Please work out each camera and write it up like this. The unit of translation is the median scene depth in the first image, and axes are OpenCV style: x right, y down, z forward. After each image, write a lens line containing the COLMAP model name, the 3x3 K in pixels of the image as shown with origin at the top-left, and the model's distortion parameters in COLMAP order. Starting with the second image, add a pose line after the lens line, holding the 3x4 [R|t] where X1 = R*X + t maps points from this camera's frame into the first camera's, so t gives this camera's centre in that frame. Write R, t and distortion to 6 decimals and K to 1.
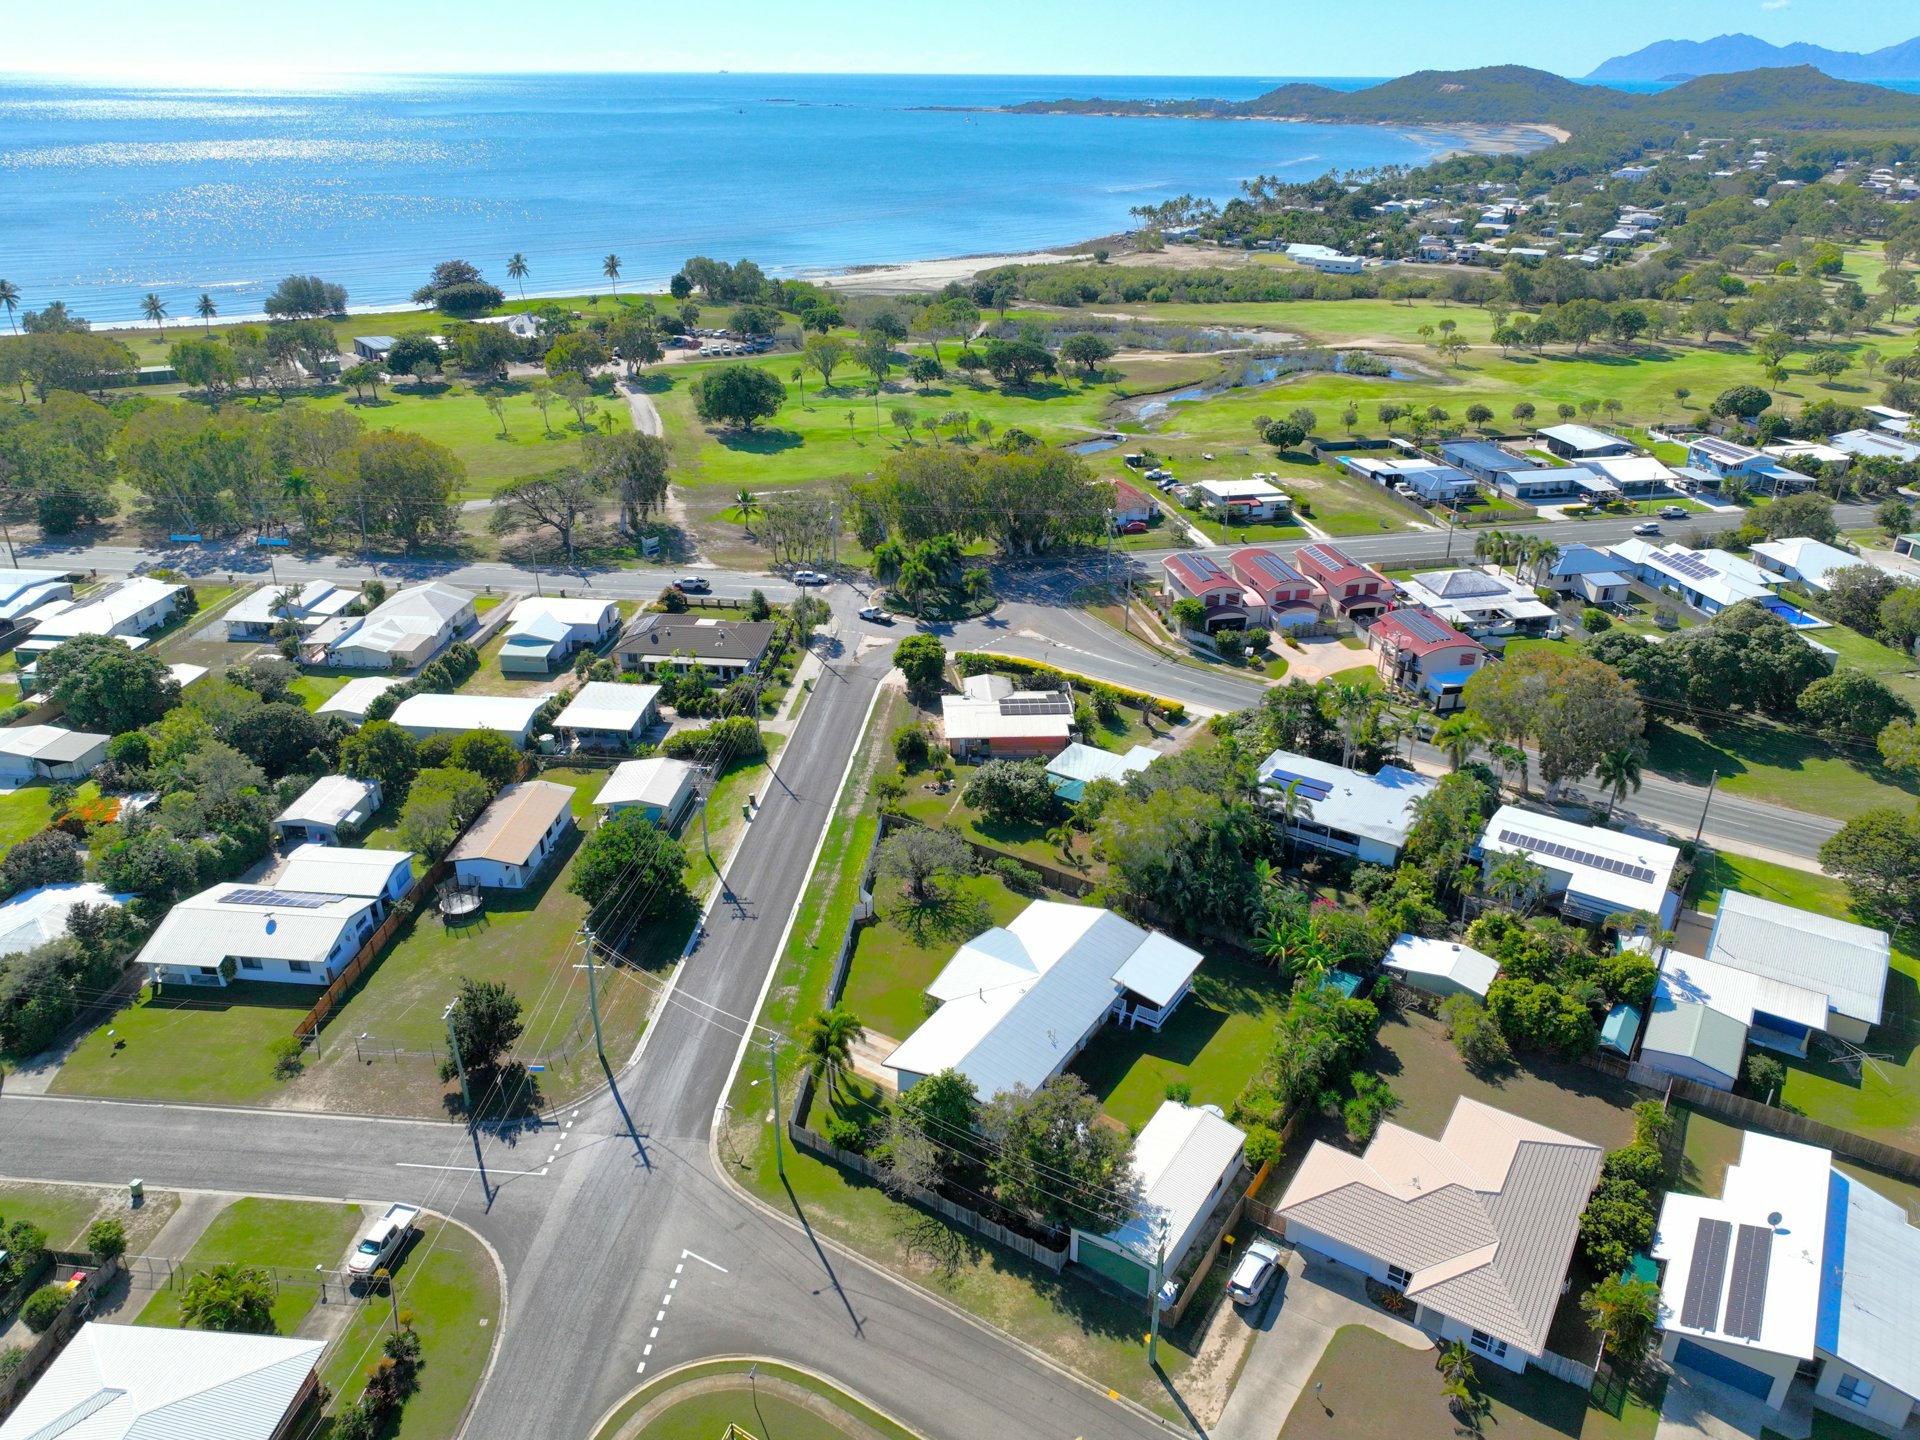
lens RADIAL K [[1355.3, 0, 958.0], [0, 1355.3, 719.1], [0, 0, 1]] dist [-0.005035, 0.023209]
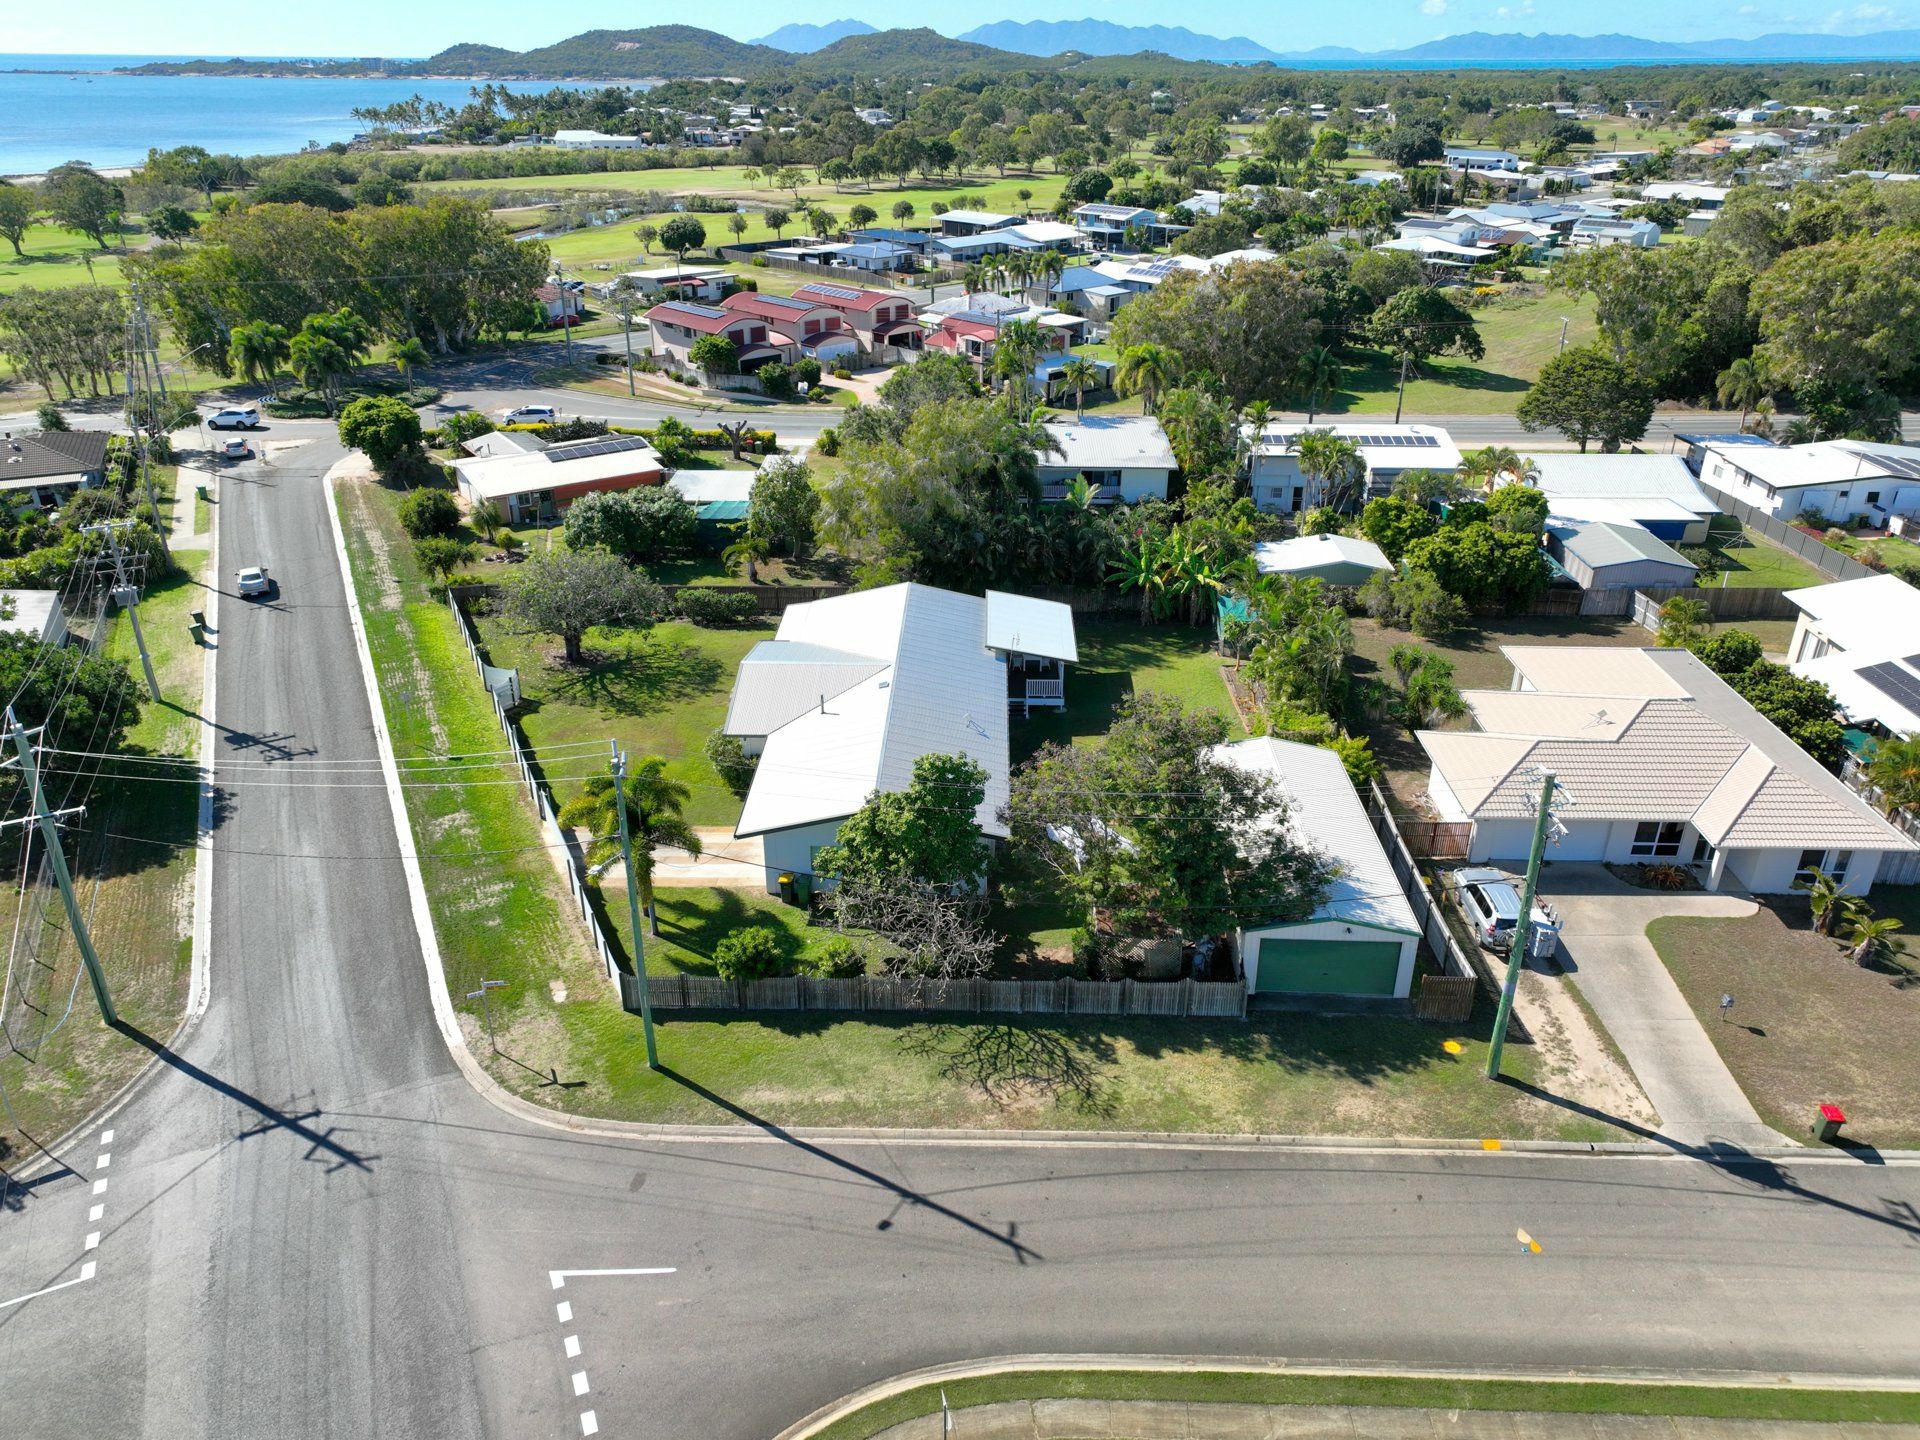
lens RADIAL K [[1355.3, 0, 958.8], [0, 1355.3, 719.8], [0, 0, 1]] dist [-0.005035, 0.023209]
pose [[0.853304, -0.234283, 0.465816, -0.205433], [0.230581, 0.970820, 0.065885, 0.181742], [-0.467659, 0.051189, 0.882425, 0.448837]]
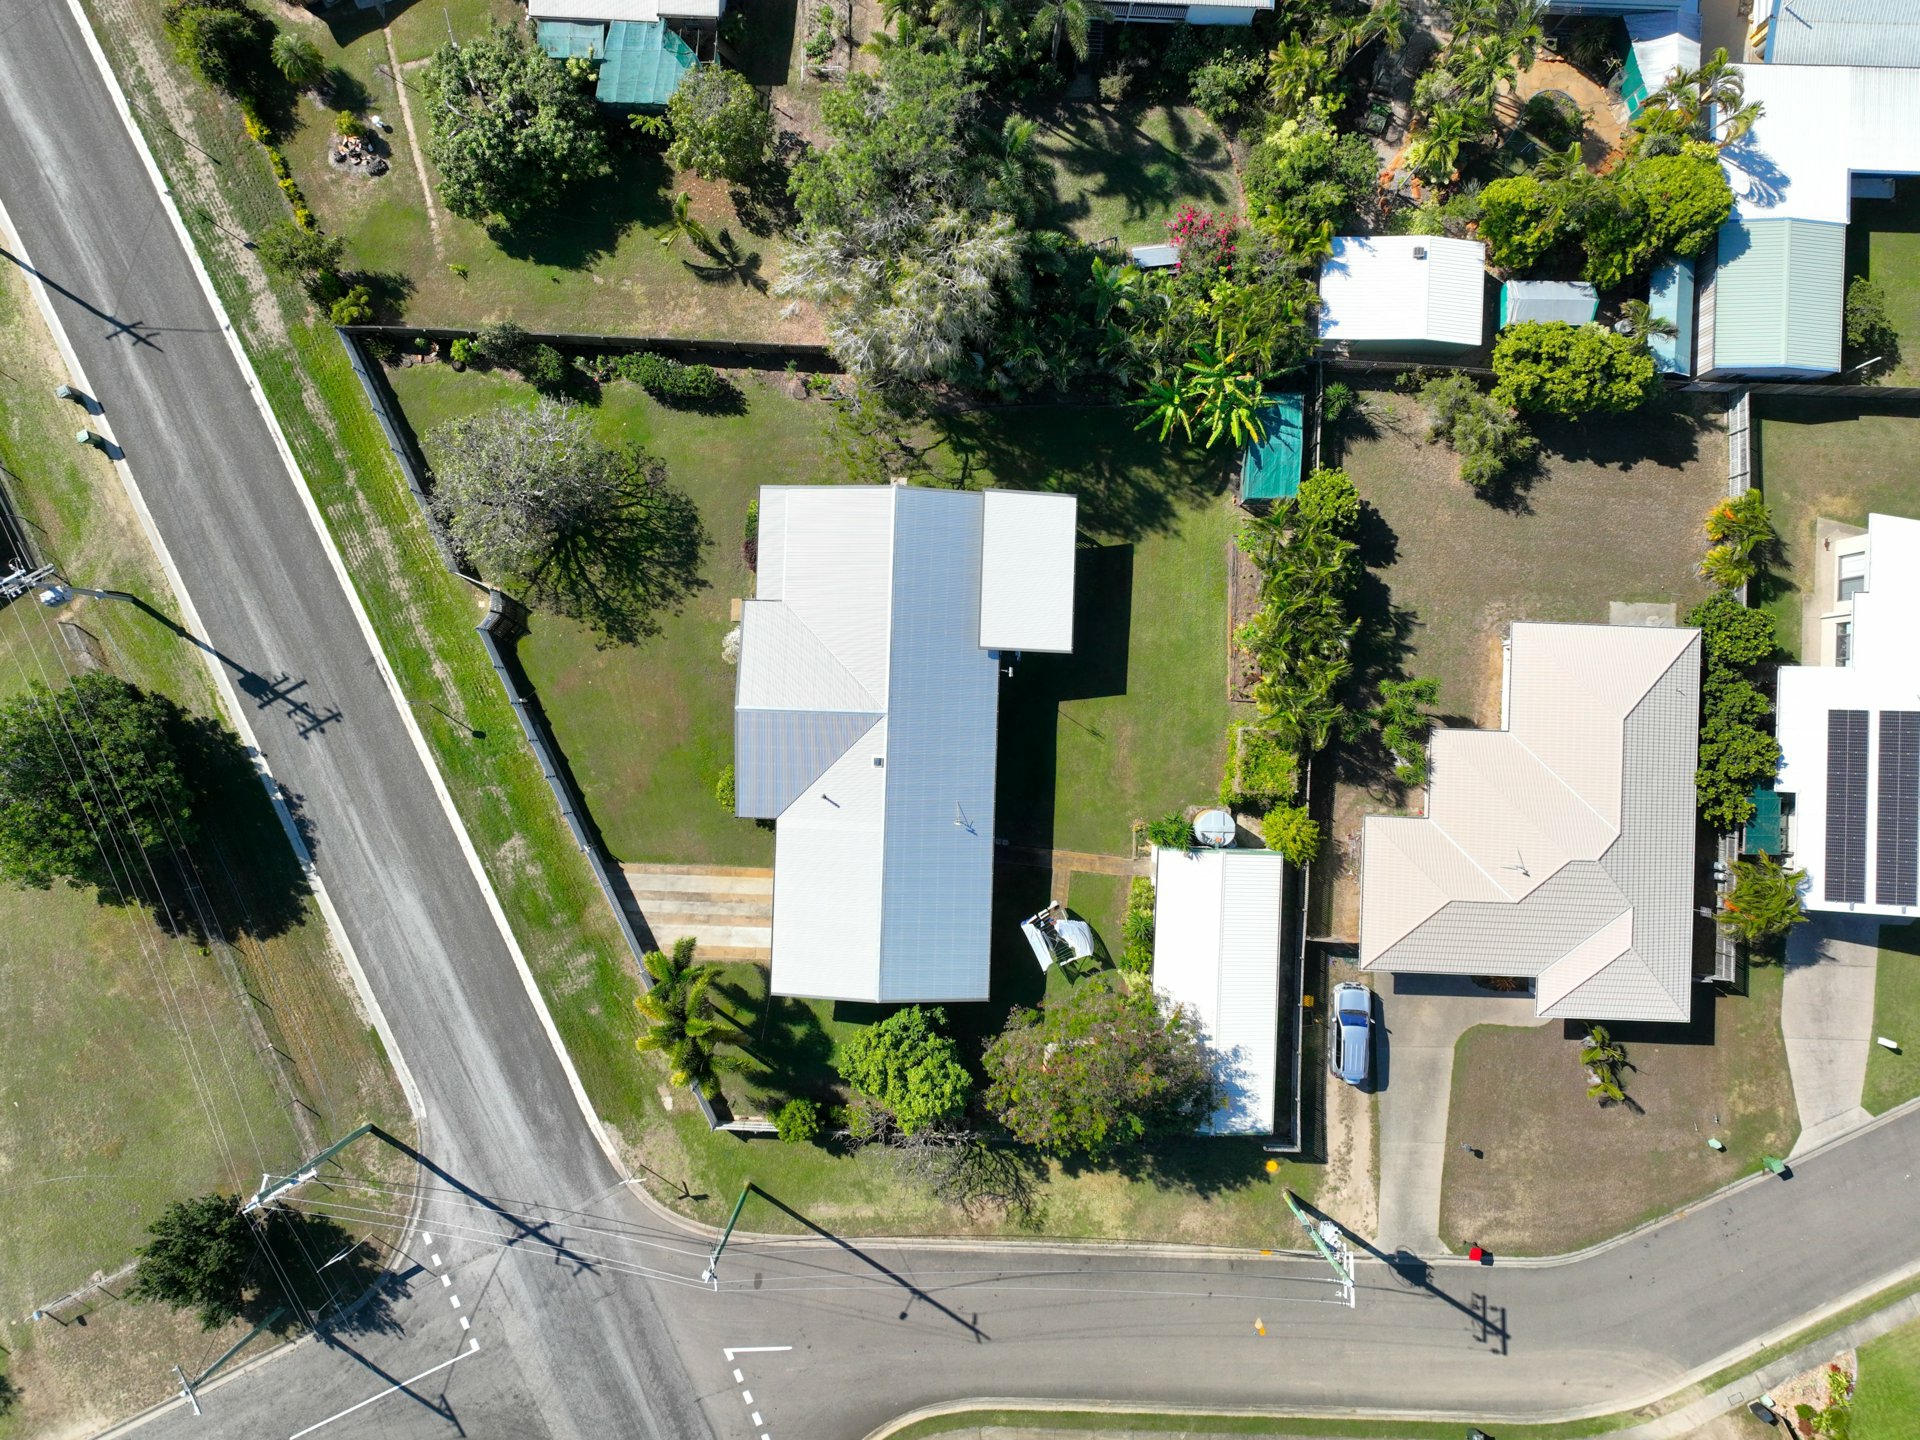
lens RADIAL K [[1355.3, 0, 966.2], [0, 1355.3, 724.5], [0, 0, 1]] dist [-0.005035, 0.023209]
pose [[0.857893, -0.513753, 0.008749, 0.085282], [0.220754, 0.383896, 0.896600, -0.358819], [-0.463990, -0.767256, 0.442755, 0.706295]]
